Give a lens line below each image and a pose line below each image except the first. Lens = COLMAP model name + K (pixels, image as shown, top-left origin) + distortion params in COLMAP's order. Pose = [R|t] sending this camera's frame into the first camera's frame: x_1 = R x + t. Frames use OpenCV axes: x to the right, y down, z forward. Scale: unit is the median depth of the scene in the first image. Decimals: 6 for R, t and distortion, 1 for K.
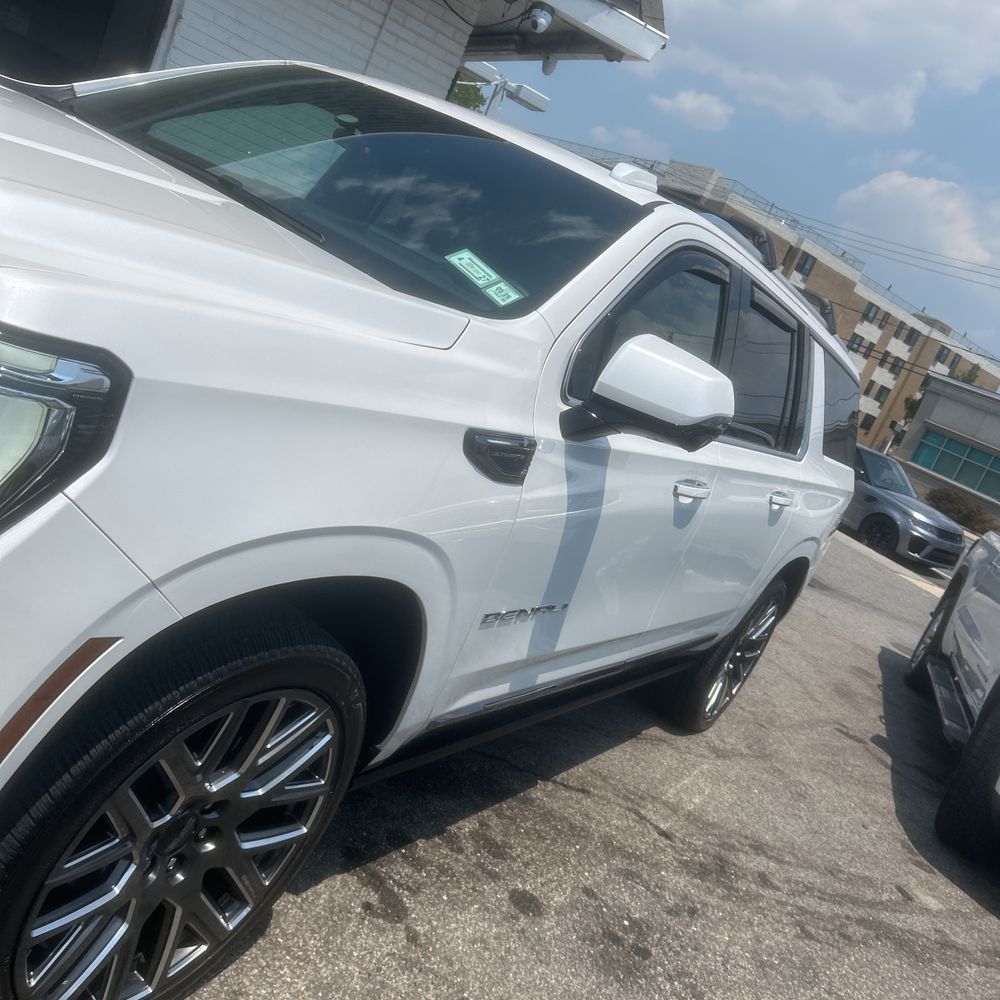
lens RADIAL K [[1013.6, 0, 482.3], [0, 1013.6, 485.9], [0, 0, 1]] dist [0.050027, -0.035508]
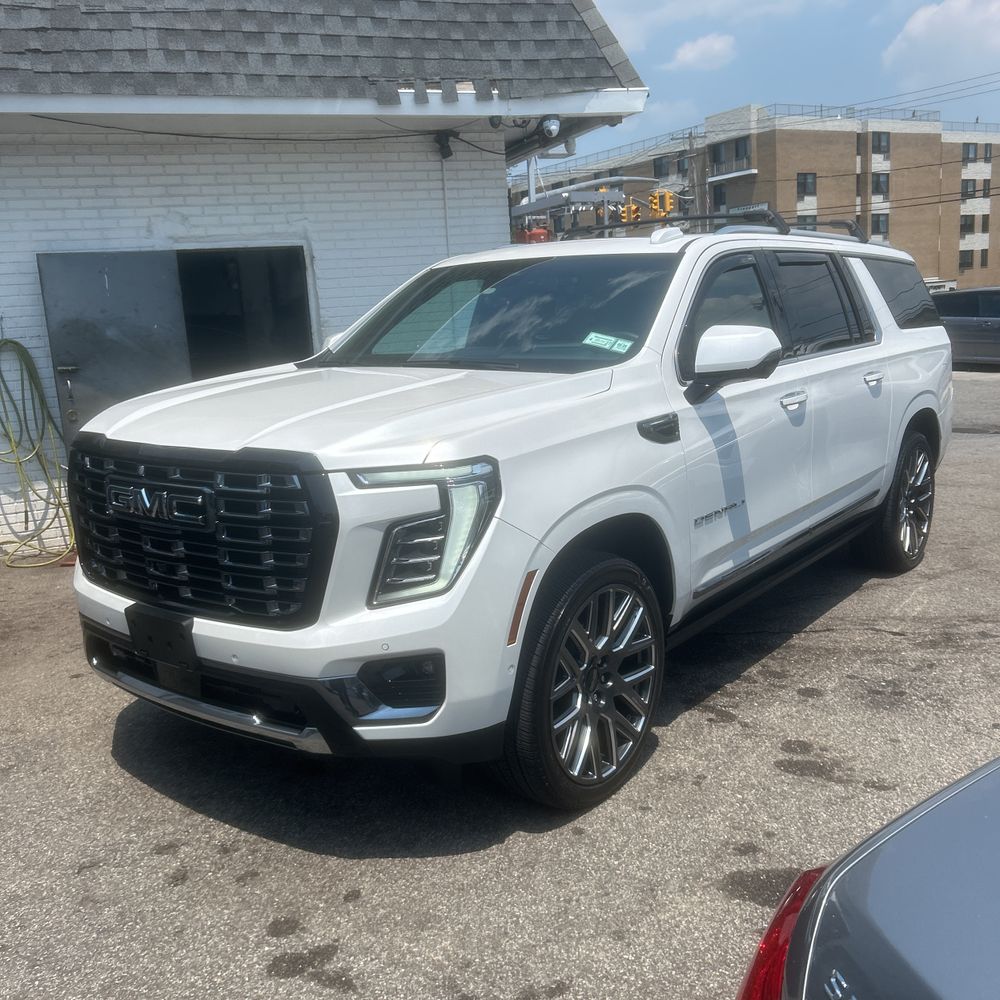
lens RADIAL K [[1012.7, 0, 504.9], [0, 1012.7, 497.1], [0, 0, 1]] dist [0.077920, -0.122159]
pose [[0.889463, -0.431476, -0.150612, -0.006244], [0.425872, 0.902121, -0.069361, 0.061113], [0.165798, -0.002447, 0.986157, -0.578984]]
